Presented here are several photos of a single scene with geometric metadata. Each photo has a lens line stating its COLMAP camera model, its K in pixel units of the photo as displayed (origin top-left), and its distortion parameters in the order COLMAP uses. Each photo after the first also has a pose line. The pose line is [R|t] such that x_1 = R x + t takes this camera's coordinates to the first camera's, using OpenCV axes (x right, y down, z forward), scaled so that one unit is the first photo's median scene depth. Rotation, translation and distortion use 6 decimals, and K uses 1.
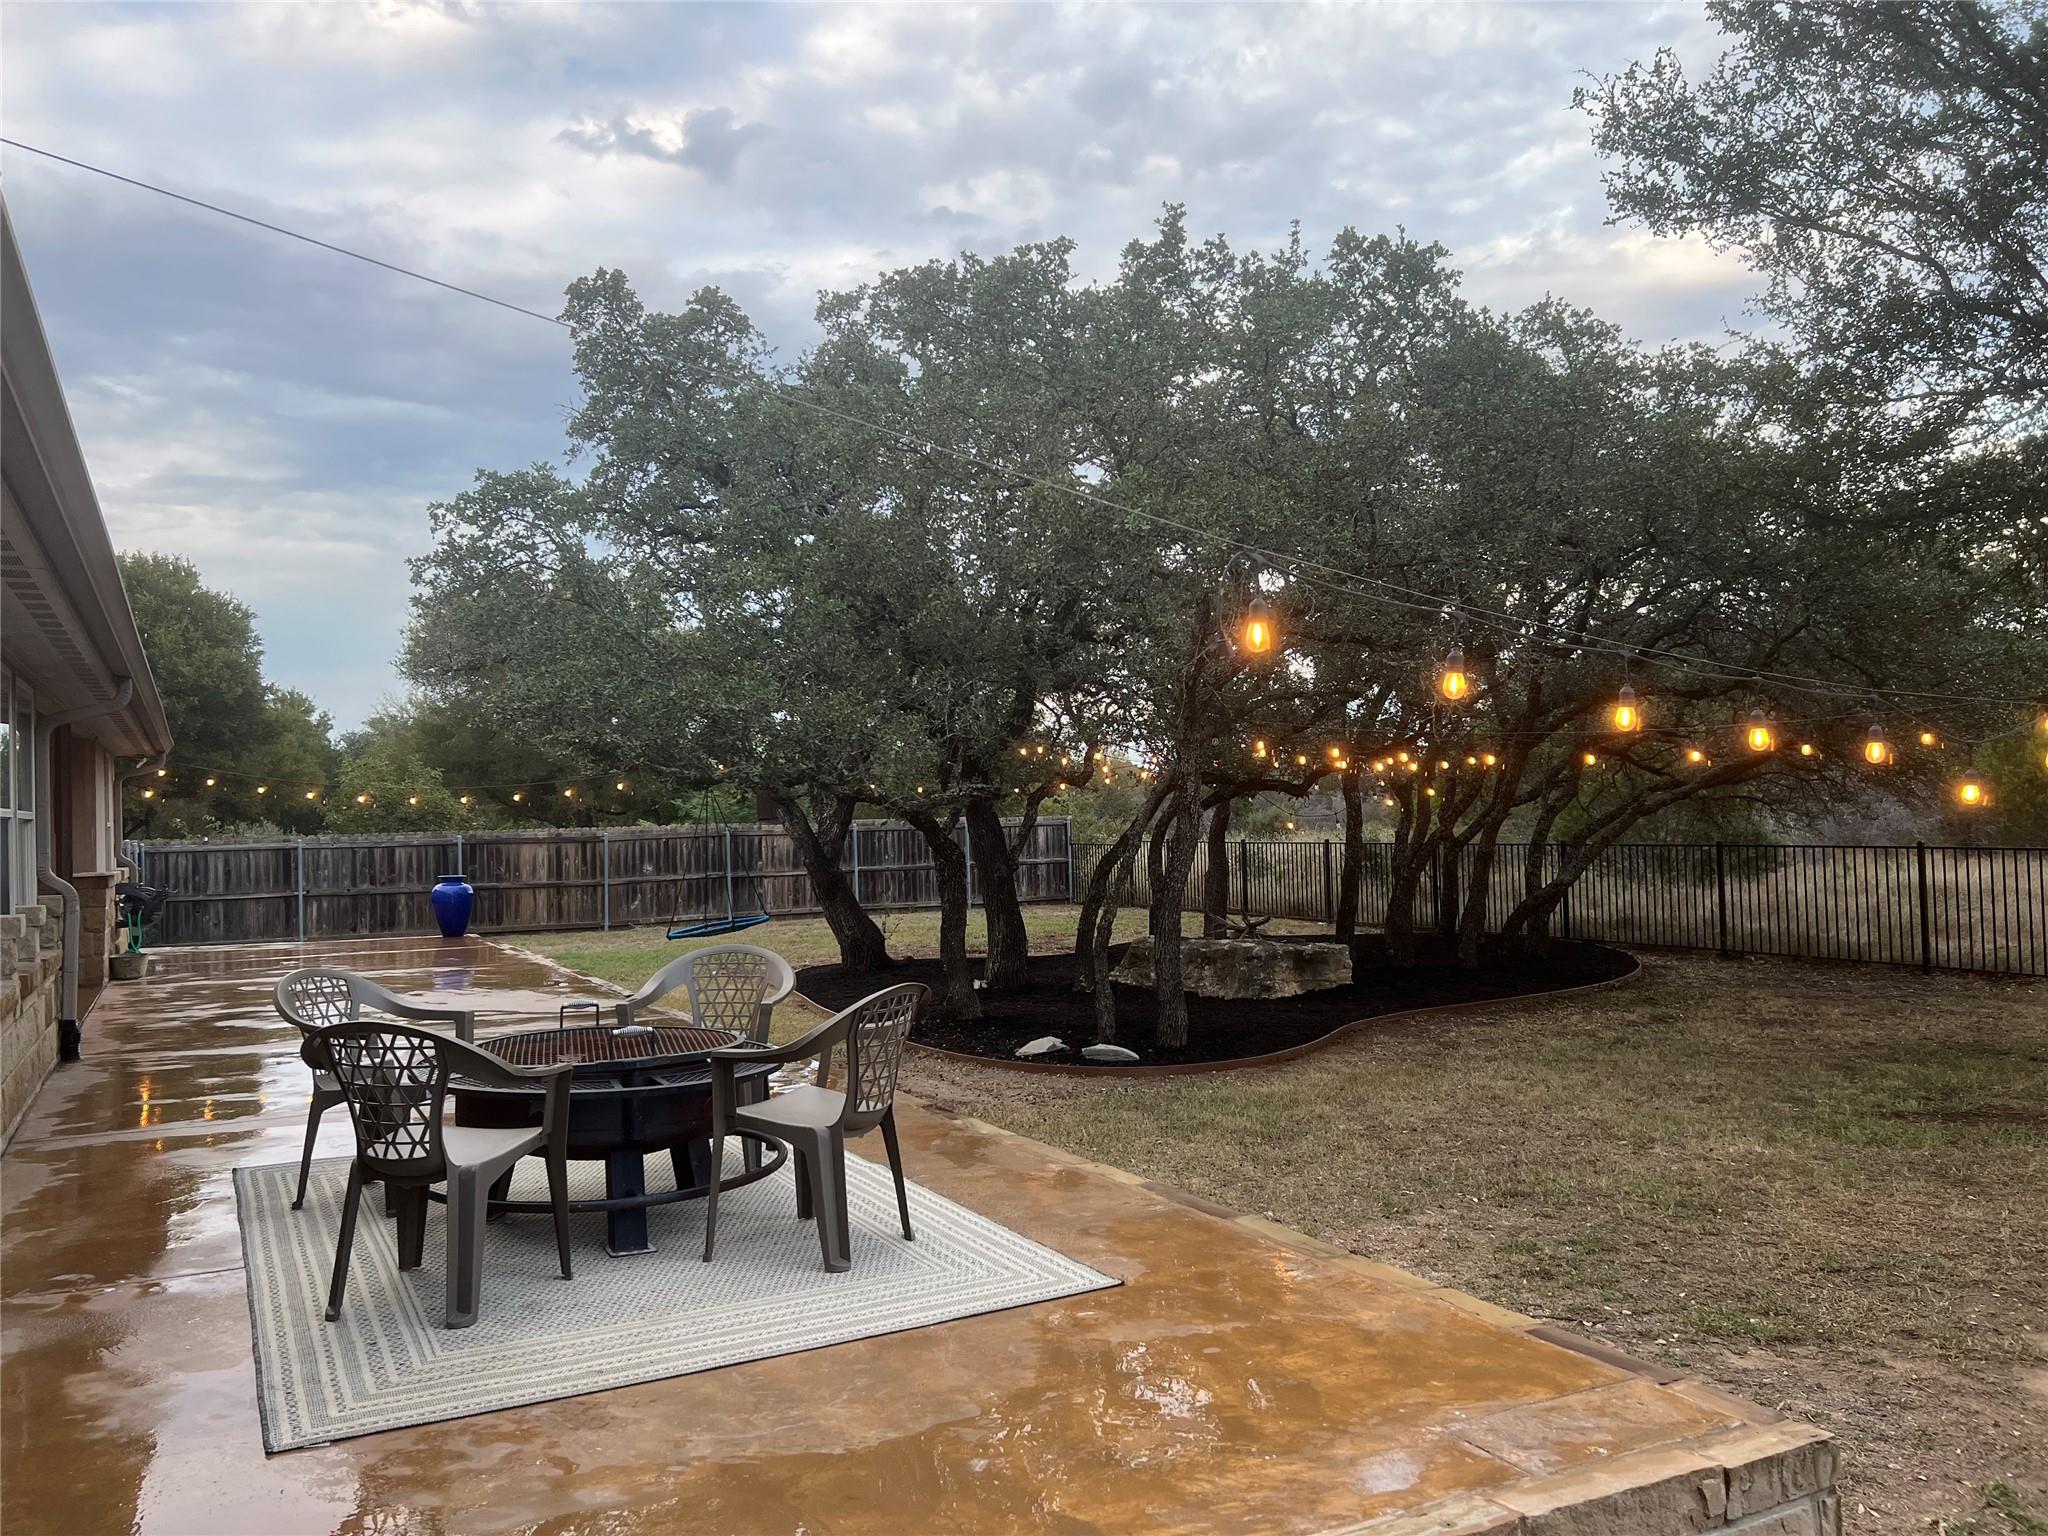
lens RADIAL K [[1572.6, 0, 1028.8], [0, 1572.6, 765.7], [0, 0, 1]] dist [0.010047, 0.002054]
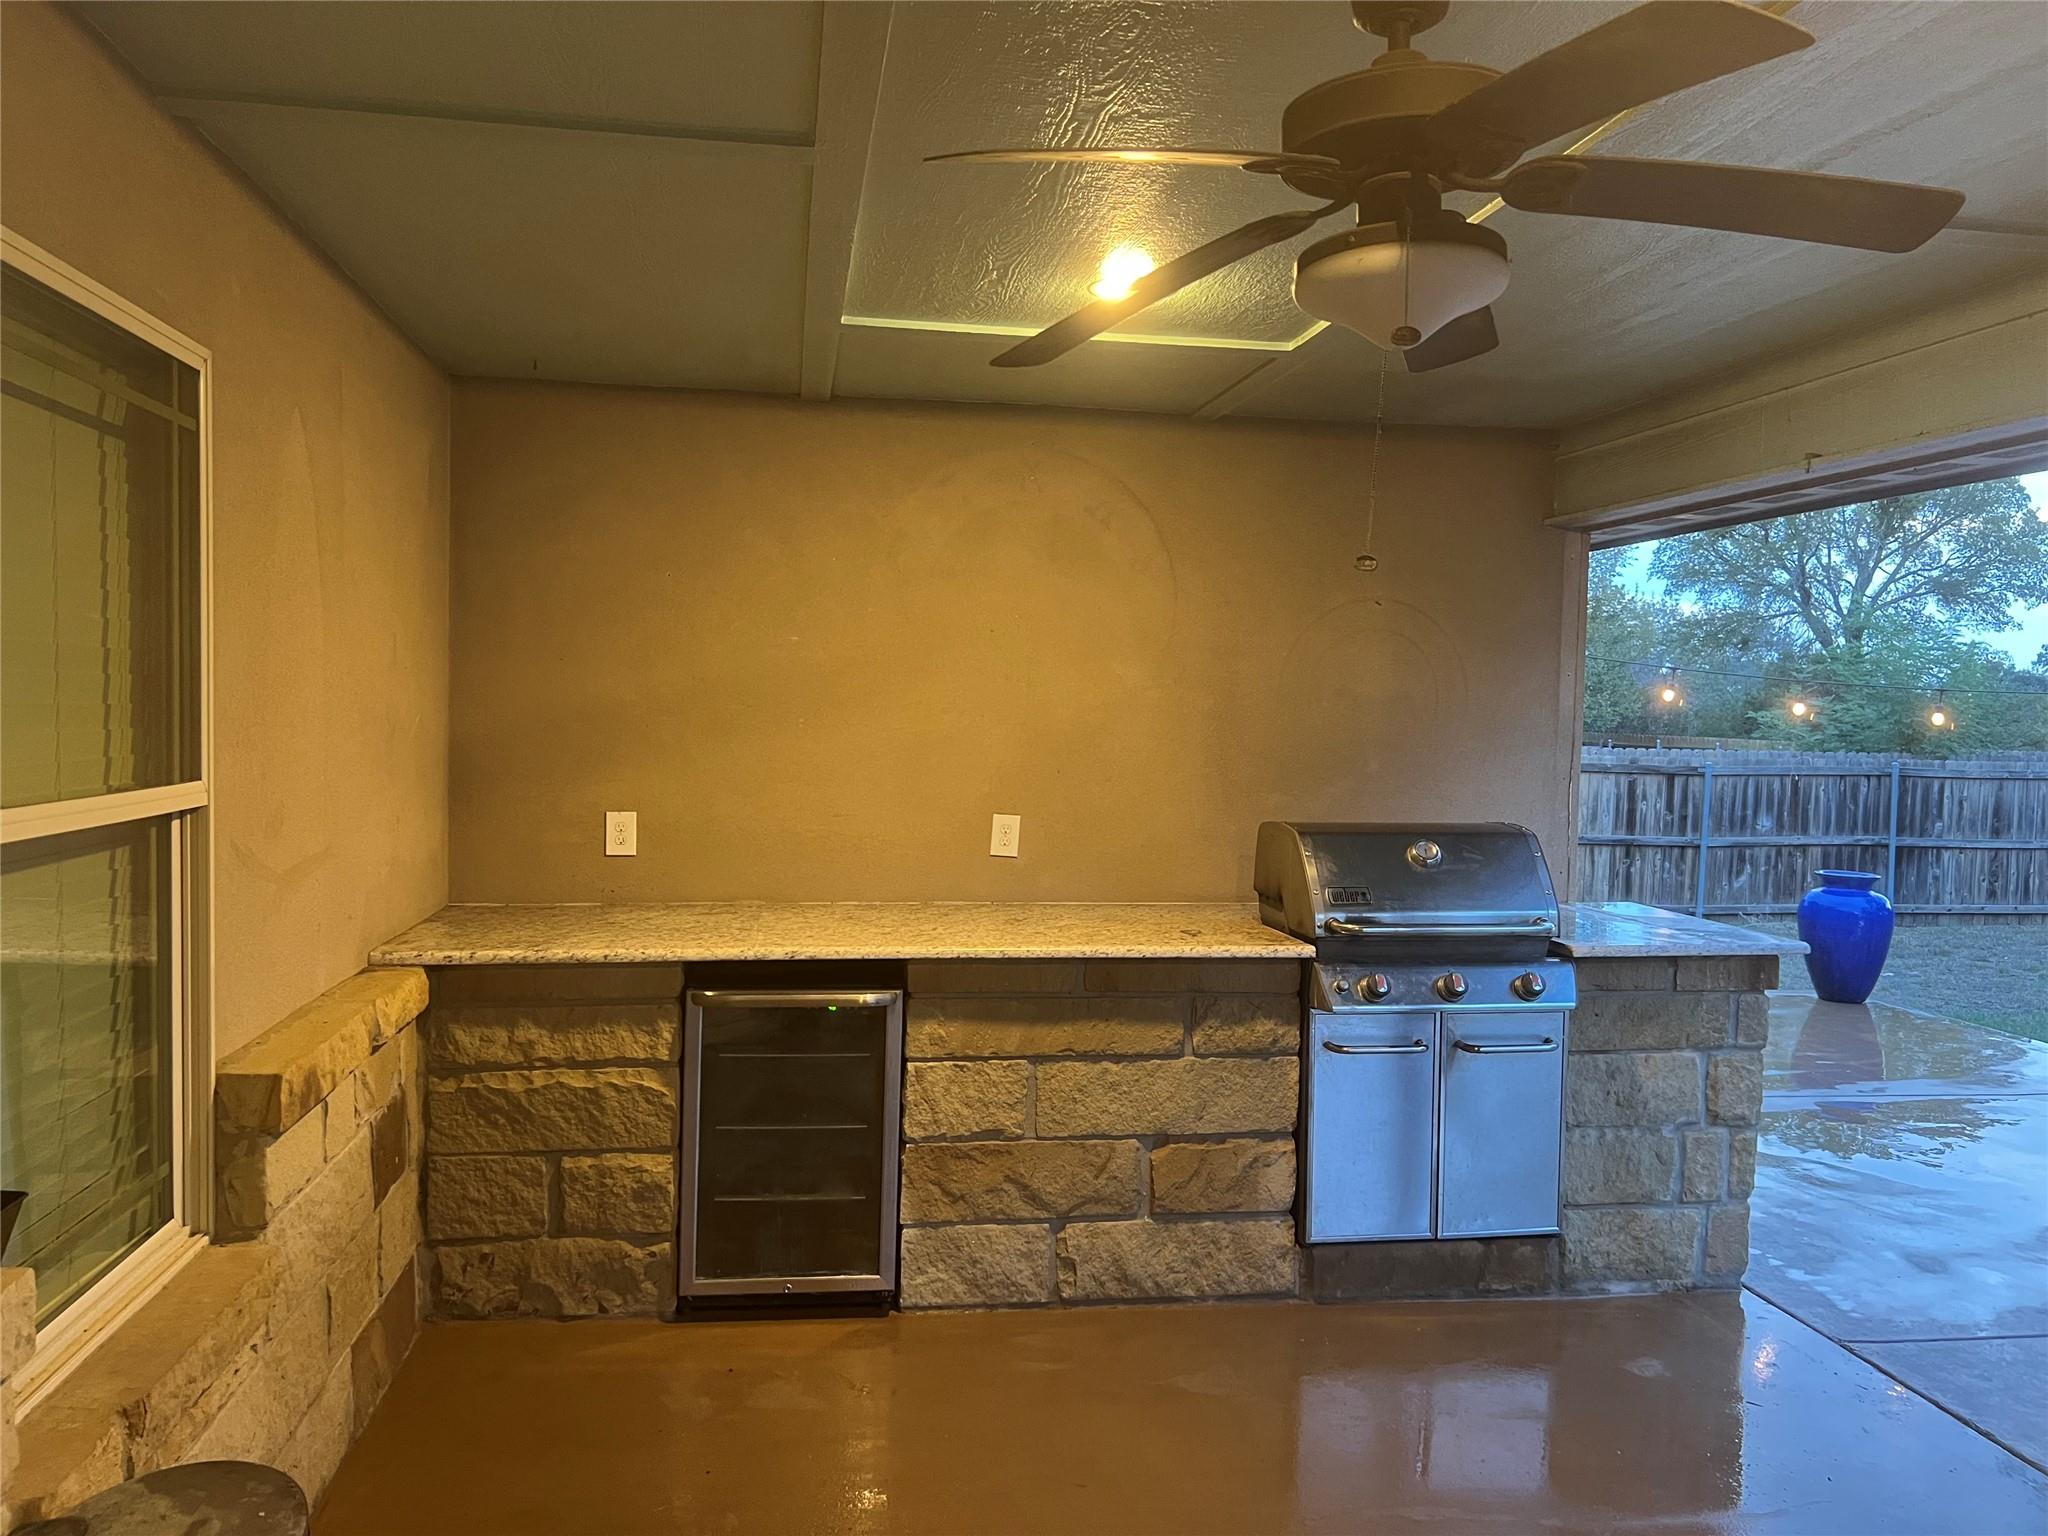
lens RADIAL K [[1572.6, 0, 1022.3], [0, 1572.6, 770.7], [0, 0, 1]] dist [0.010047, 0.002054]
pose [[0.943592, 0.063683, -0.324927, -0.314744], [-0.040323, 0.996127, 0.078135, 0.009220], [0.328645, -0.060625, 0.942506, 0.334666]]
